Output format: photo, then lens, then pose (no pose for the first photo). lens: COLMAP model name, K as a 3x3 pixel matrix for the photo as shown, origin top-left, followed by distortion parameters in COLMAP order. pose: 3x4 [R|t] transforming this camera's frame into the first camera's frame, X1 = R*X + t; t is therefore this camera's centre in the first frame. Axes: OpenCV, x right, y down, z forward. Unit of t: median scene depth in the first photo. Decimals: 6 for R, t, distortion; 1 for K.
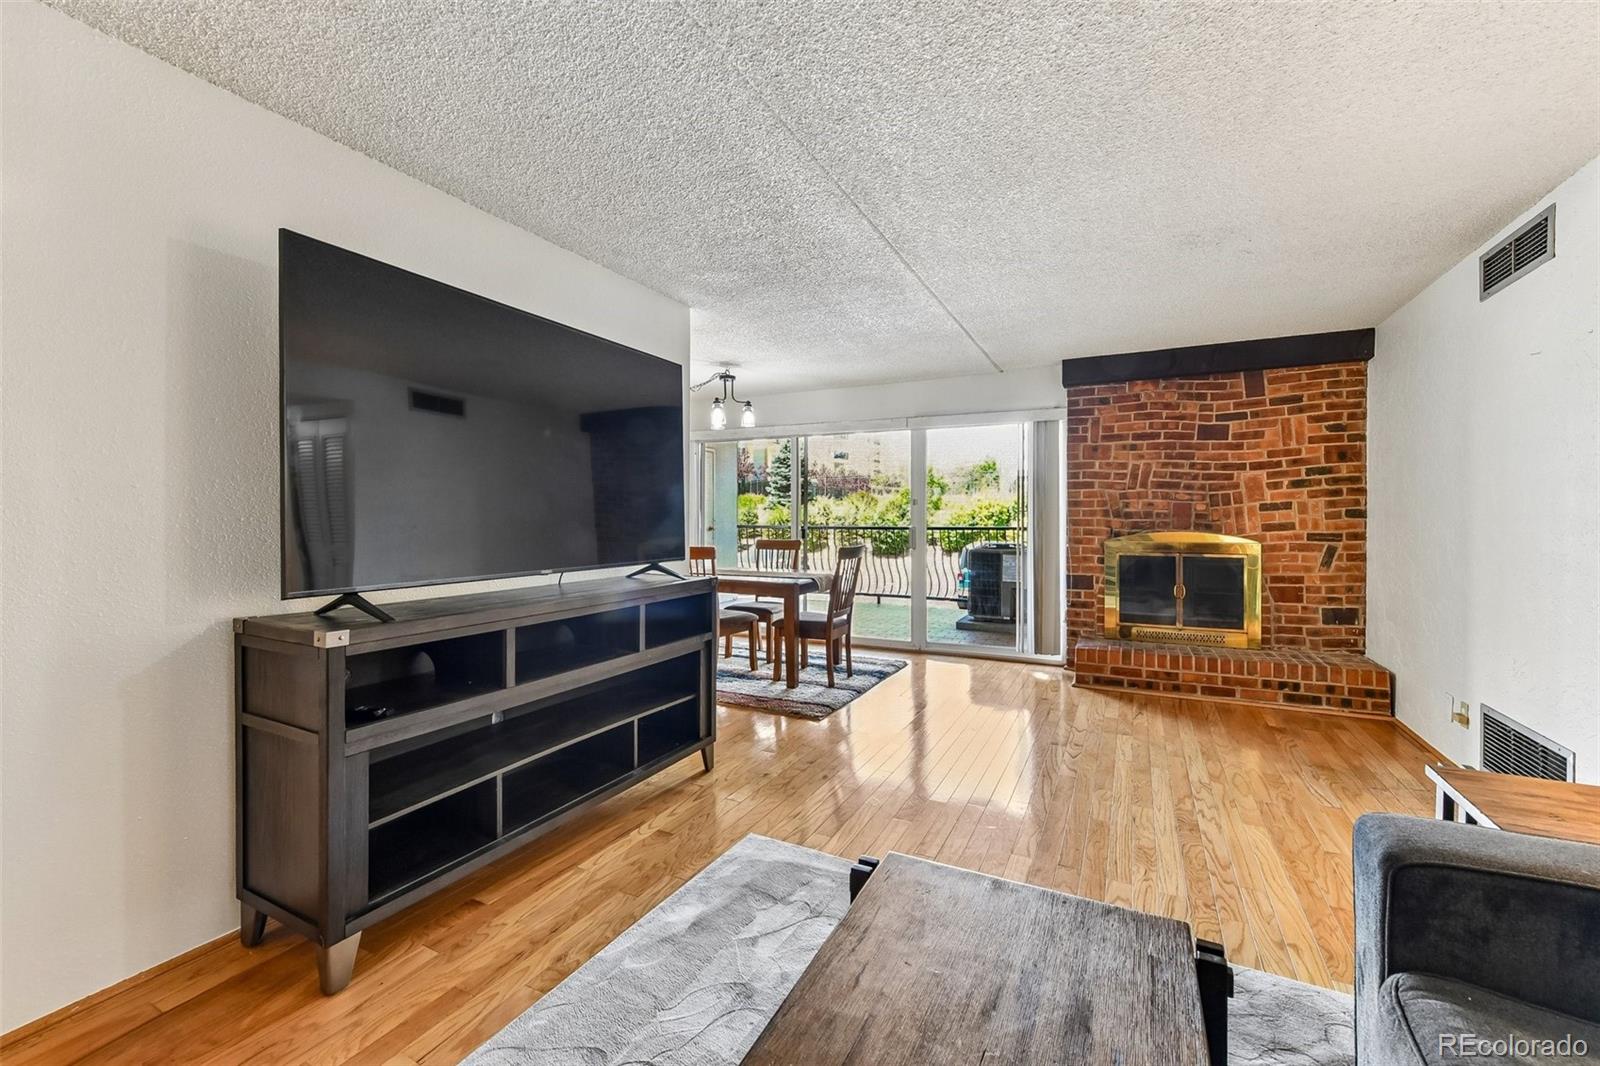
lens RADIAL K [[650.2, 0, 805.9], [0, 650.2, 522.7], [0, 0, 1]] dist [0.005372, -0.003706]
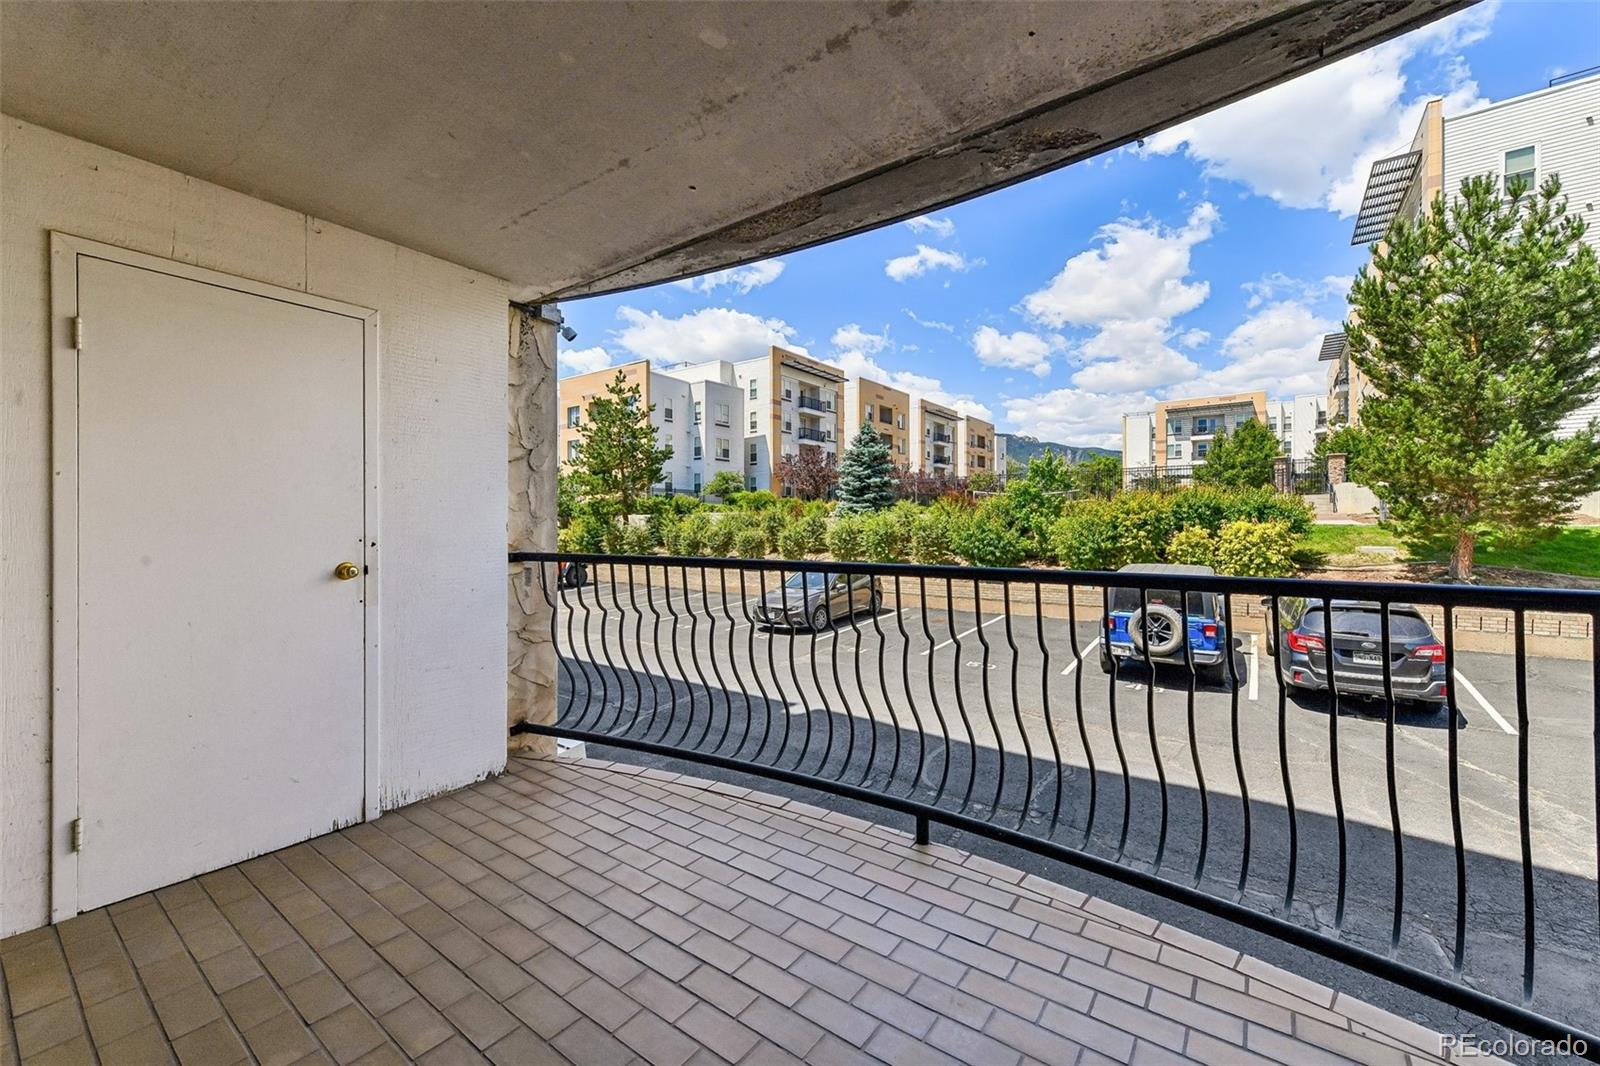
lens RADIAL K [[631.3, 0, 805.9], [0, 631.3, 519.7], [0, 0, 1]] dist [0.009004, -0.002656]
pose [[0.986140, -0.004693, -0.165848, 0.212117], [0.001586, 0.999821, -0.018860, -0.016337], [0.165907, 0.018336, 0.985971, 1.389501]]
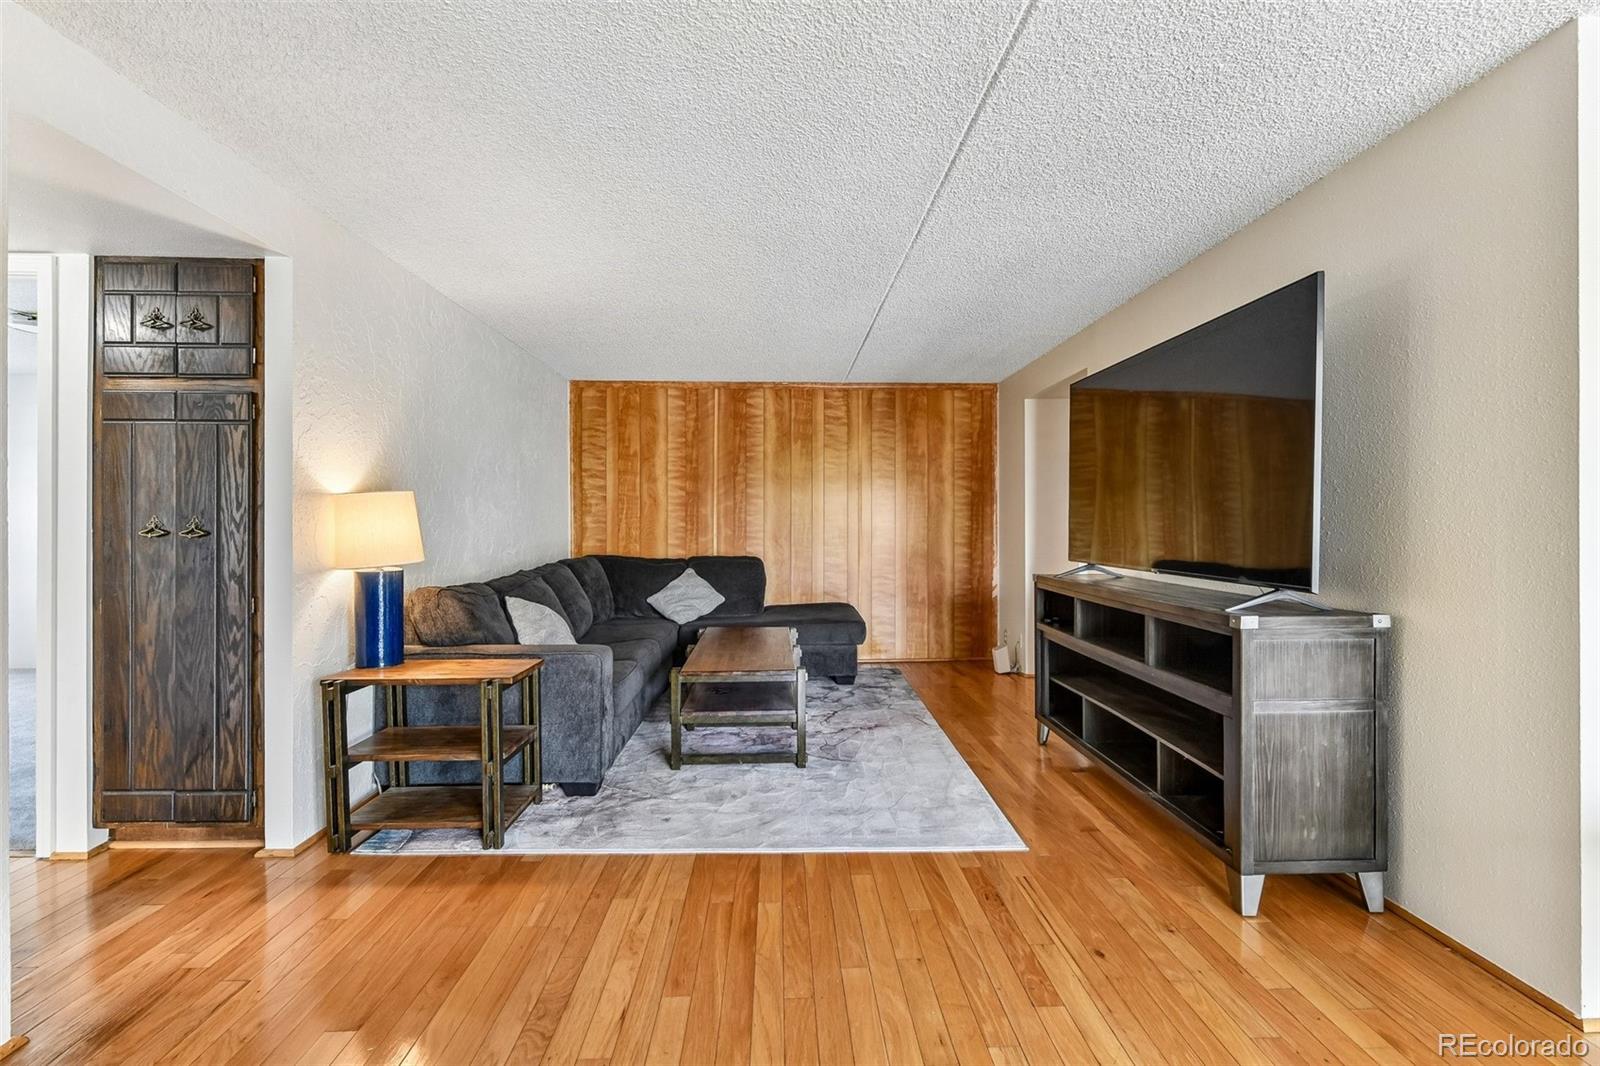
lens RADIAL K [[688.7, 0, 803.2], [0, 688.7, 522.1], [0, 0, 1]] dist [0.005809, -0.003067]
pose [[-0.875764, -0.001145, -0.482739, 0.382342], [-0.004106, 0.999979, 0.005077, -0.006213], [0.482723, 0.006428, -0.875750, 0.941855]]
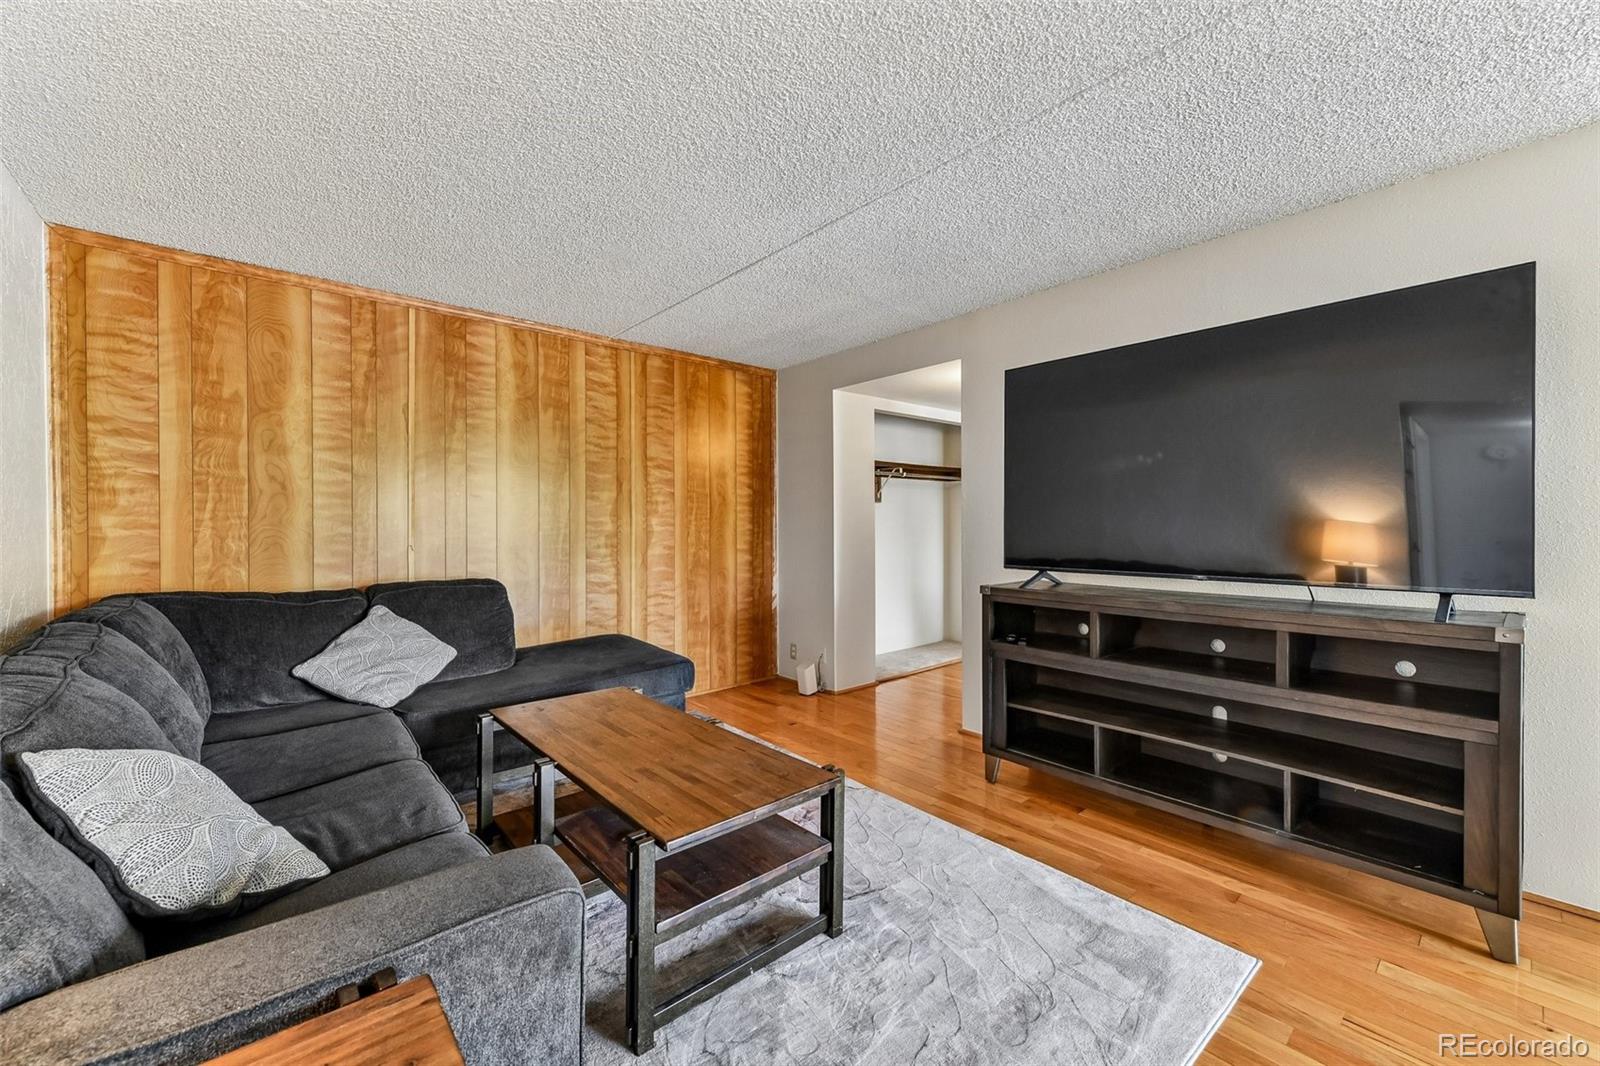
lens RADIAL K [[631.3, 0, 811.9], [0, 631.3, 530.0], [0, 0, 1]] dist [0.009004, -0.002656]
pose [[-0.375027, 0.007161, -0.926986, 0.407803], [-0.004172, 0.999947, 0.009413, -0.002921], [0.927005, 0.007397, -0.374977, 0.434187]]
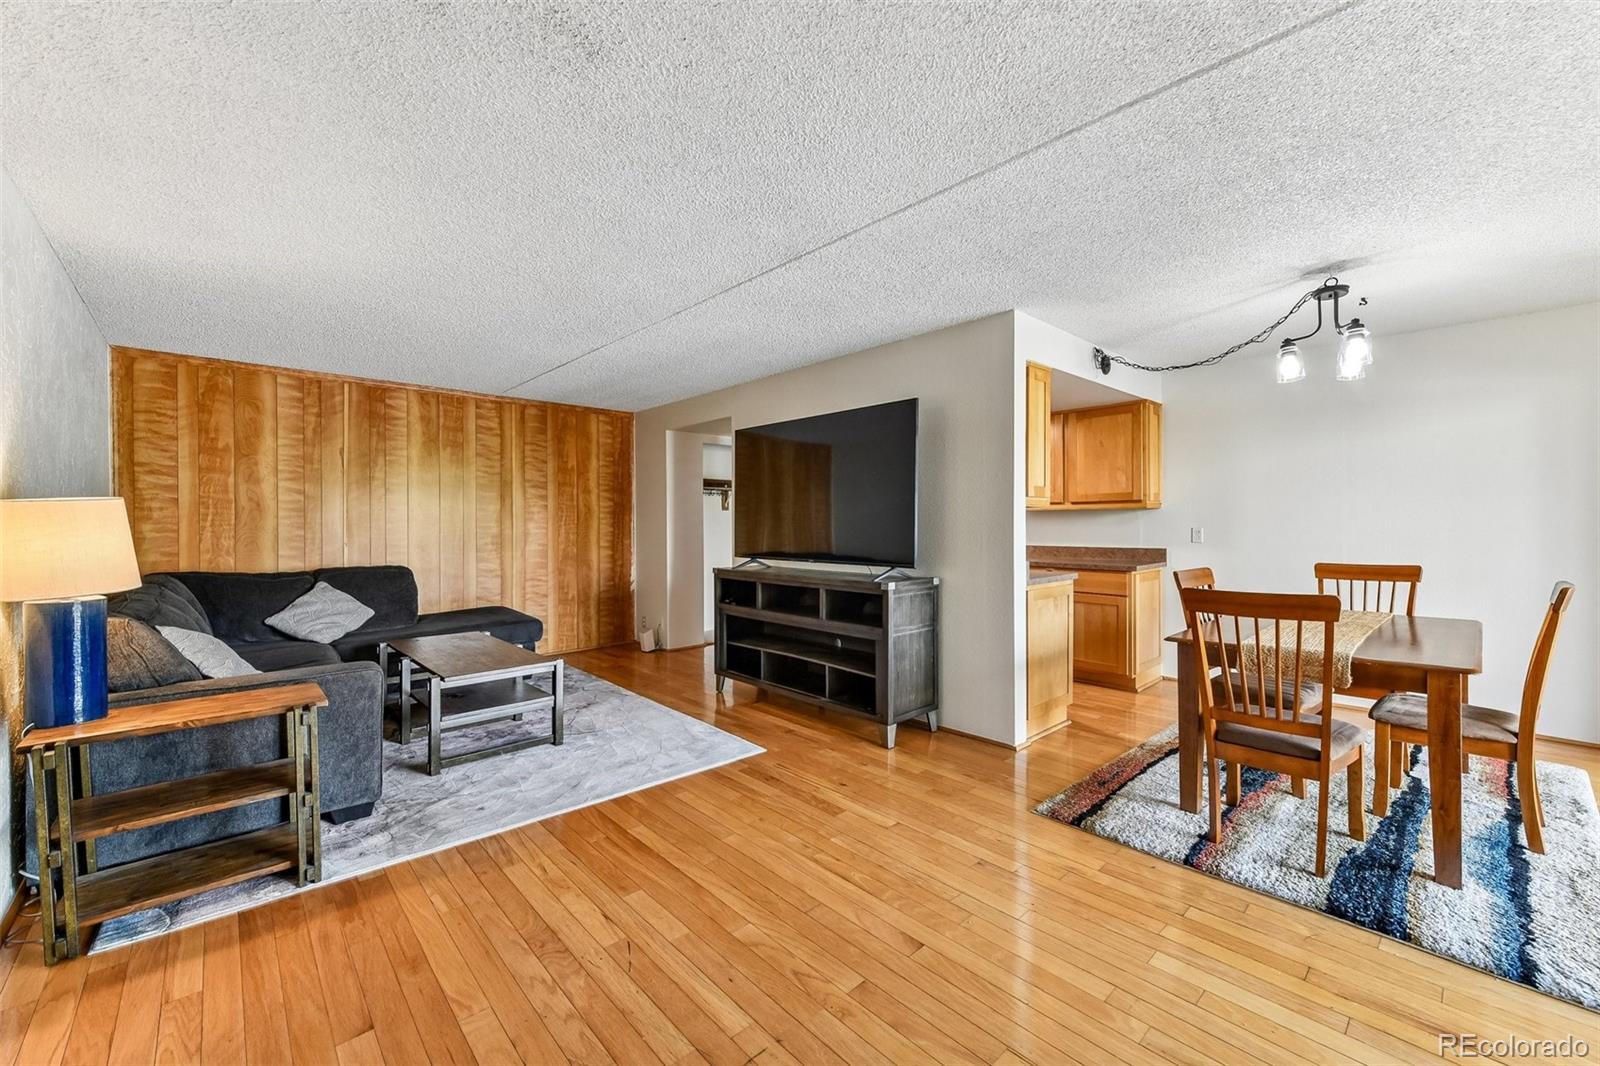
lens RADIAL K [[631.3, 0, 812.5], [0, 631.3, 531.2], [0, 0, 1]] dist [0.009004, -0.002656]
pose [[-0.344529, 0.009505, -0.938728, 0.647749], [-0.005077, 0.999915, 0.011988, -0.013547], [0.938762, 0.008896, -0.344451, 0.856251]]
